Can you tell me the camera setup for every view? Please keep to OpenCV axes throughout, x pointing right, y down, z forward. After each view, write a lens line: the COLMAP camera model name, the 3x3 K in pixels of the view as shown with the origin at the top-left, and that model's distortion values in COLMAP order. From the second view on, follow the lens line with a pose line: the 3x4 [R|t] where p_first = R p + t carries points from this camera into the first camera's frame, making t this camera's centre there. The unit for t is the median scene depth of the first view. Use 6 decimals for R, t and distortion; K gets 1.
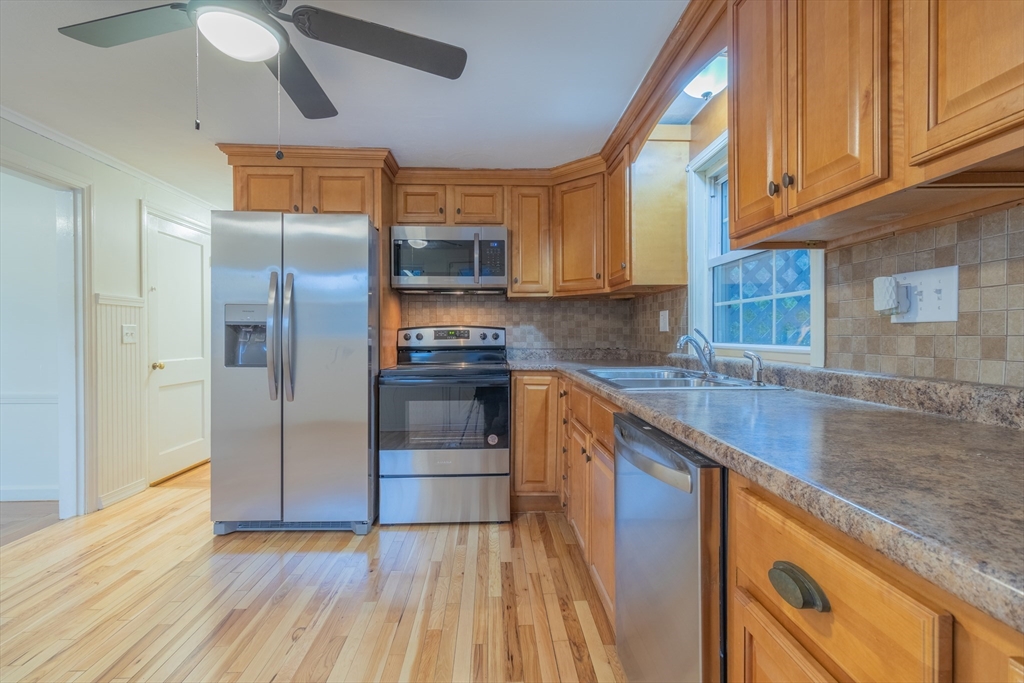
lens RADIAL K [[491.8, 0, 526.0], [0, 491.8, 341.9], [0, 0, 1]] dist [0.004850, 0.000055]
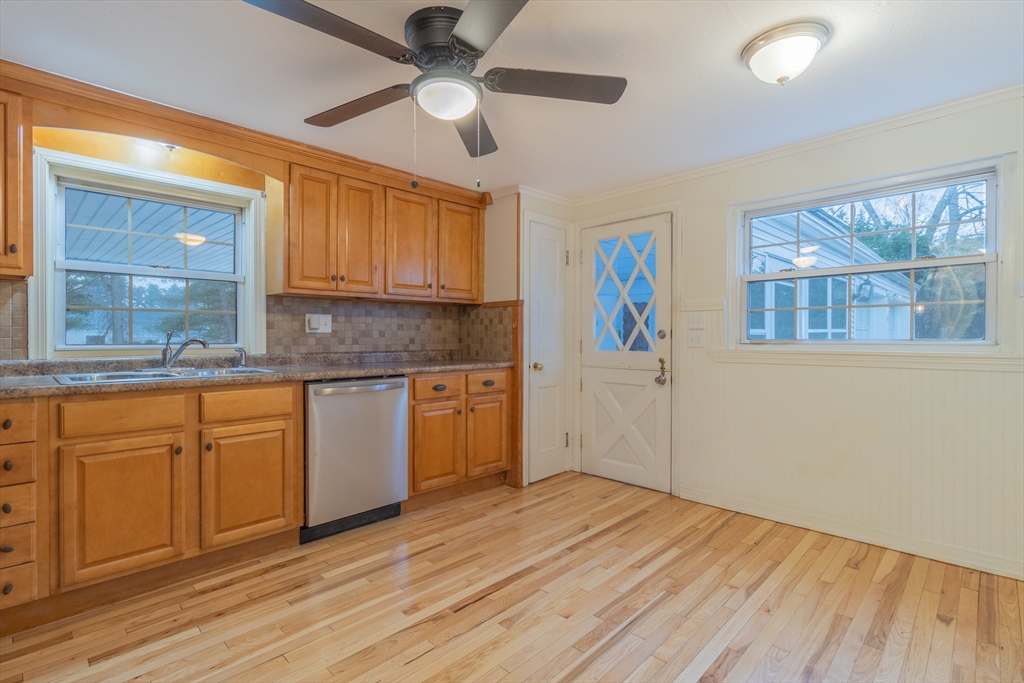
lens RADIAL K [[491.8, 0, 535.3], [0, 491.8, 339.0], [0, 0, 1]] dist [0.004850, 0.000055]
pose [[-0.688593, -0.008210, 0.725102, -0.828576], [0.007336, 0.999806, 0.018286, -0.018614], [-0.725111, 0.017911, -0.688399, 0.847641]]
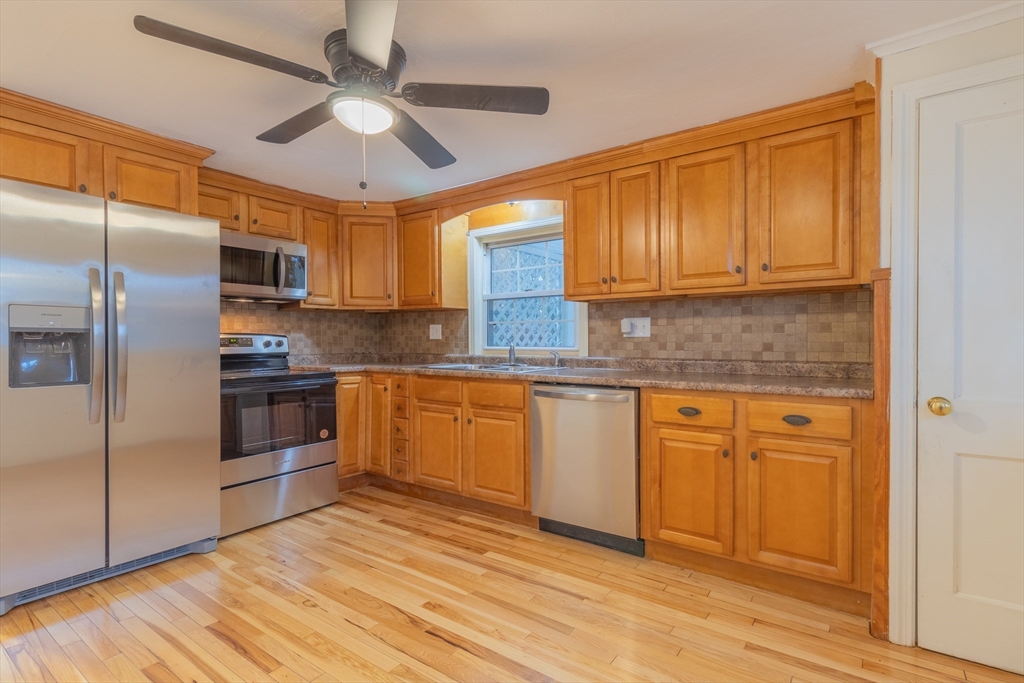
lens RADIAL K [[491.8, 0, 509.2], [0, 491.8, 345.6], [0, 0, 1]] dist [0.004850, 0.000055]
pose [[0.630229, -0.012230, 0.776313, -0.685347], [0.014233, 0.999890, 0.004197, -0.005581], [-0.776279, 0.008404, 0.630334, -0.059071]]
